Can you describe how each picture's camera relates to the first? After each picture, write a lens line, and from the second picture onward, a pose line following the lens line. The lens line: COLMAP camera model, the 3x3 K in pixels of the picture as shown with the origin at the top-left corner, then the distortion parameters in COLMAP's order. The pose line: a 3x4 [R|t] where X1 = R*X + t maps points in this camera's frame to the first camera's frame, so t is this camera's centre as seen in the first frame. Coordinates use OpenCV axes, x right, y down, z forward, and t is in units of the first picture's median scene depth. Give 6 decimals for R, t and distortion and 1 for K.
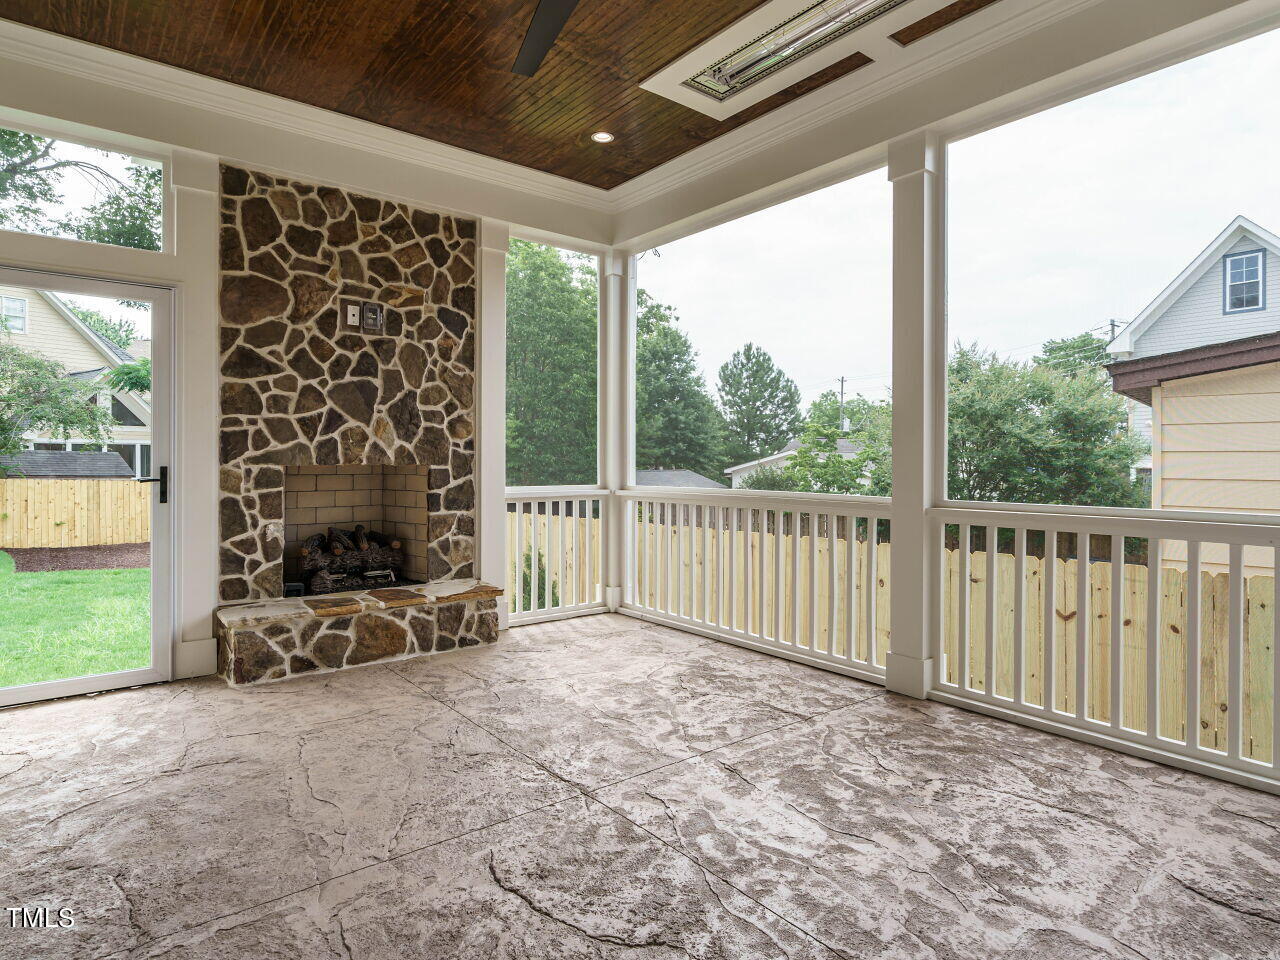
lens RADIAL K [[726.6, 0, 638.5], [0, 726.6, 460.3], [0, 0, 1]] dist [-0.003522, 0.000882]
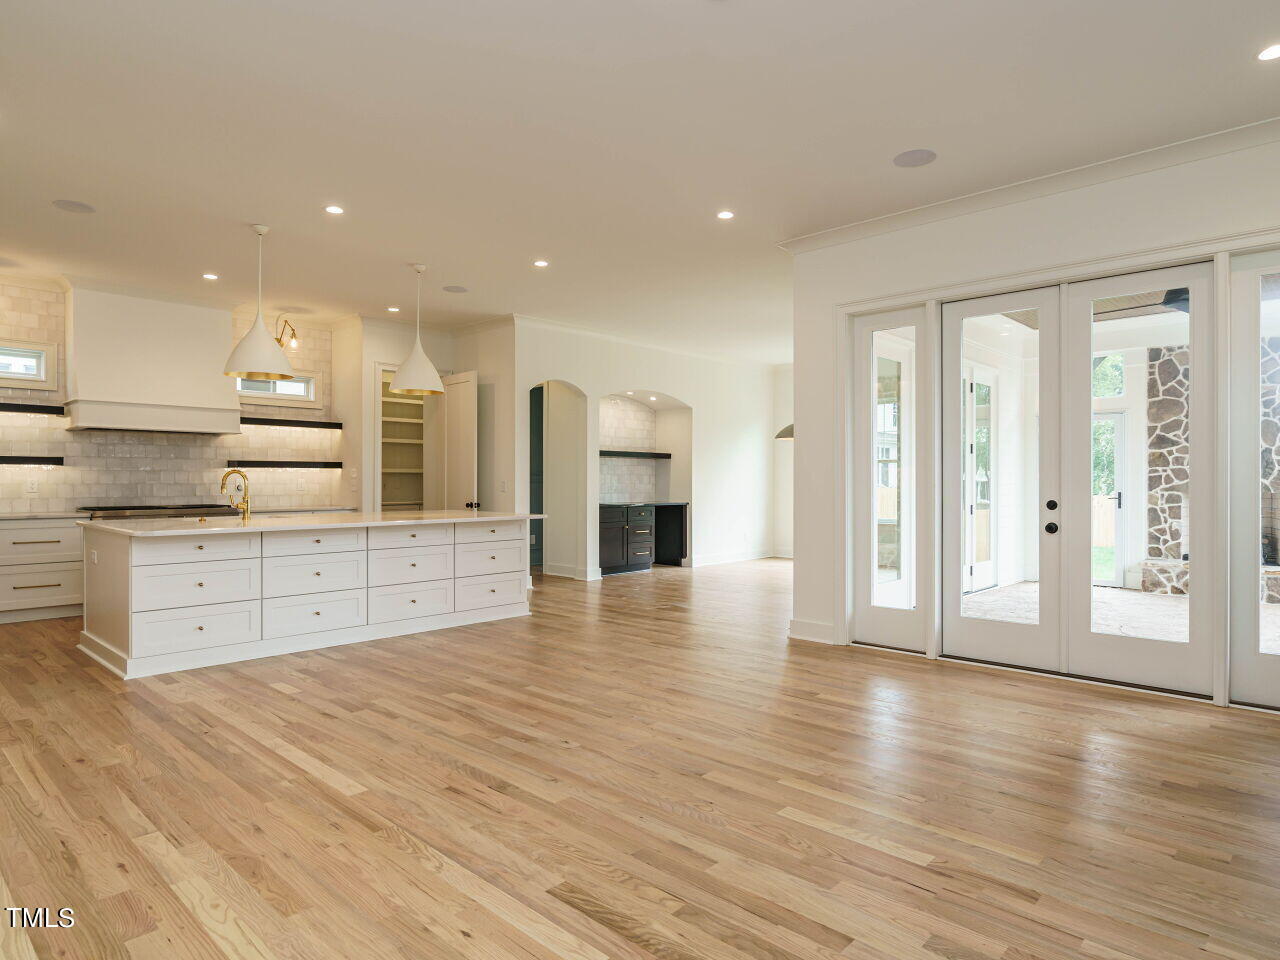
lens RADIAL K [[757.8, 0, 640.8], [0, 757.8, 484.1], [0, 0, 1]] dist [-0.001601, 0.000300]
pose [[0.147810, 0.000965, -0.989015, 1.269634], [0.002238, 0.999997, 0.001311, -0.020402], [0.989013, -0.002407, 0.147808, -0.716634]]
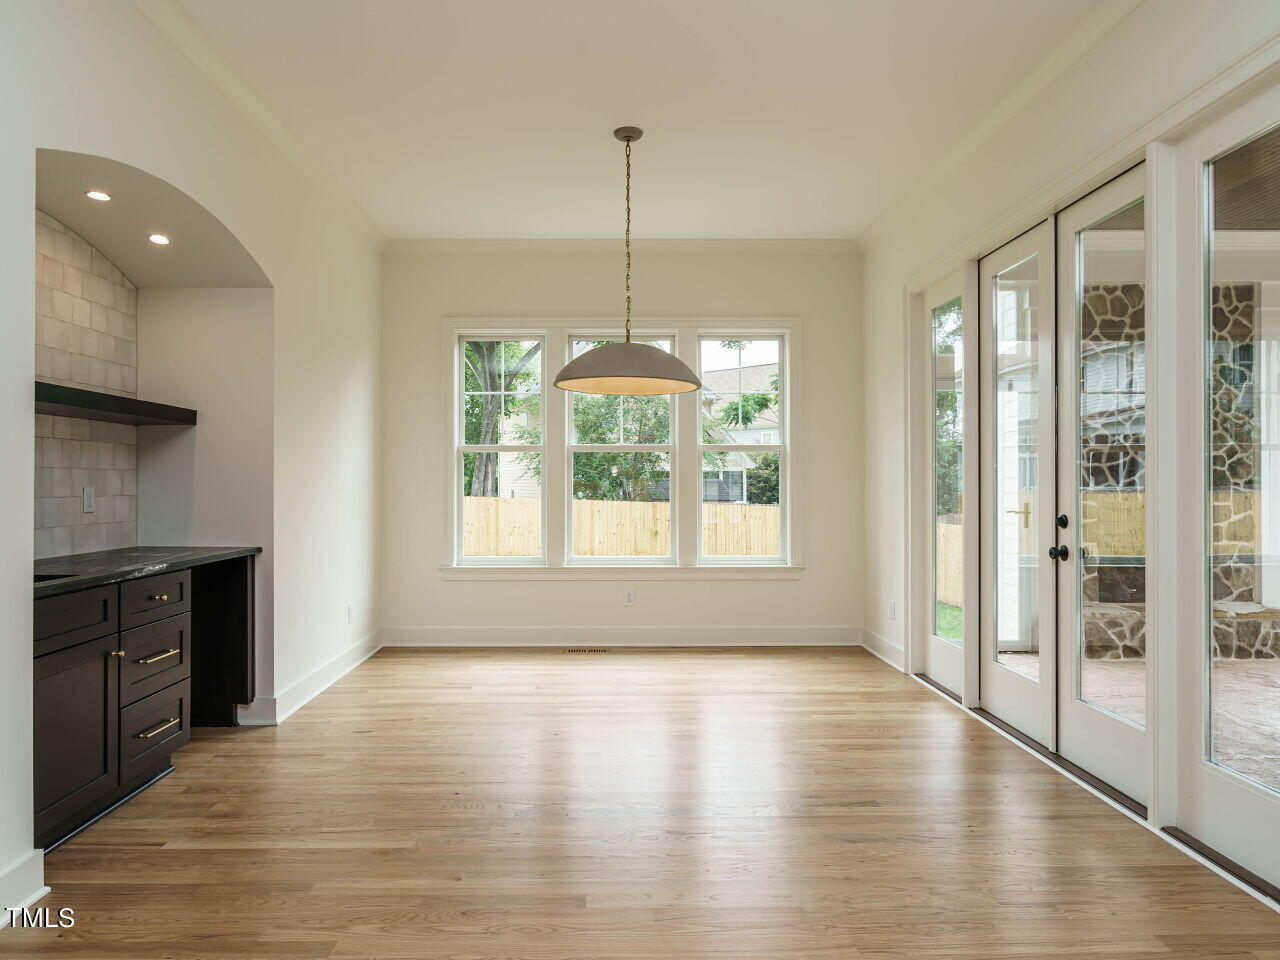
lens RADIAL K [[849.9, 0, 617.8], [0, 849.9, 480.3], [0, 0, 1]] dist [-0.000660, 0.000173]
pose [[0.791000, -0.005319, -0.611794, -0.227071], [0.004664, 0.999986, -0.002663, -0.031726], [0.611799, -0.000747, 0.791013, -0.734883]]
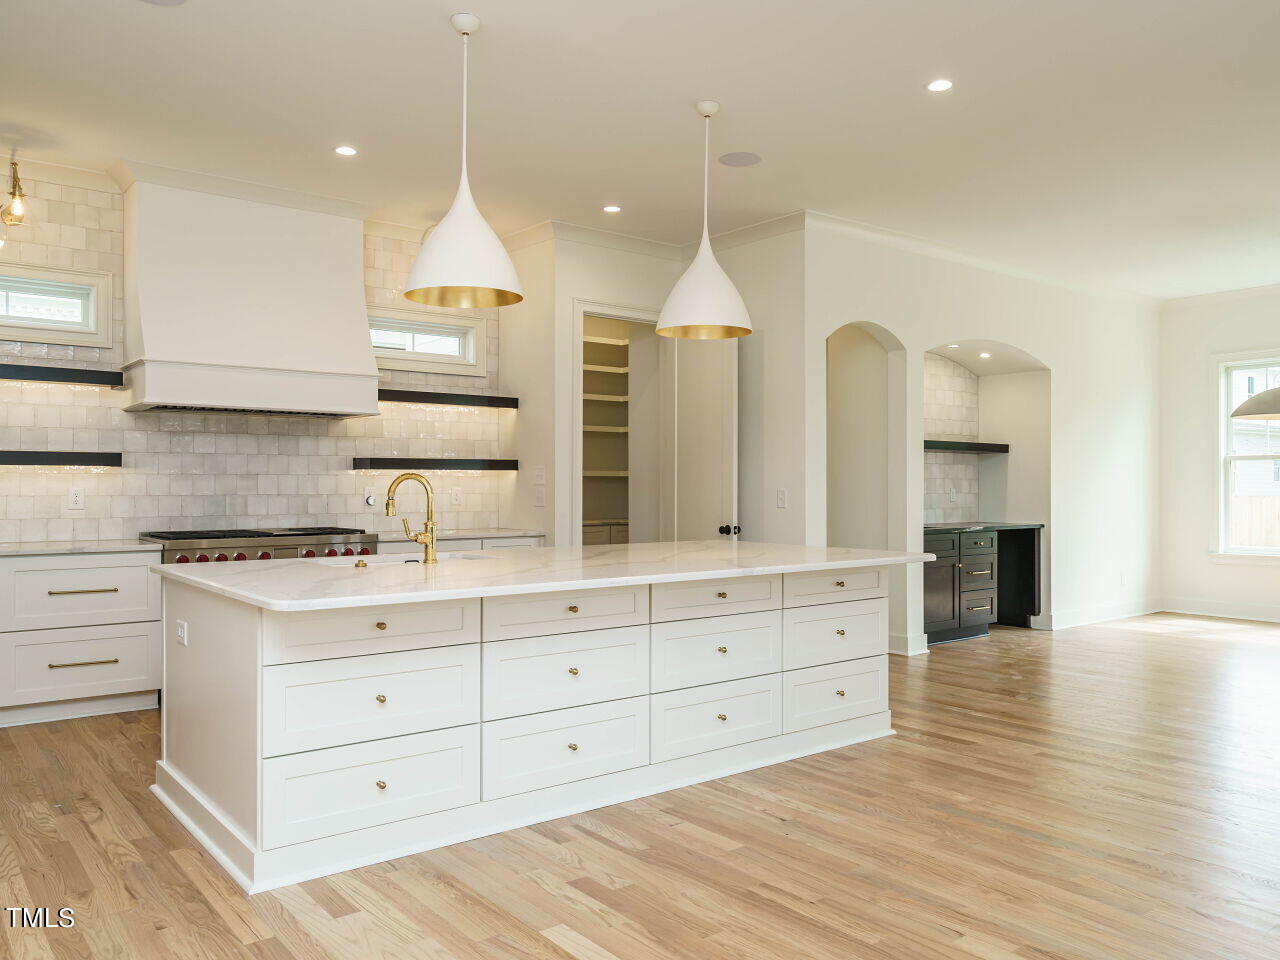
lens RADIAL K [[983.6, 0, 640.2], [0, 983.6, 483.0], [0, 0, 1]] dist [-0.002508, 0.001298]
pose [[-0.000346, -0.006422, -0.999979, 0.798268], [0.002510, 0.999976, -0.006423, -0.028720], [0.999997, -0.002512, -0.000330, -1.005108]]
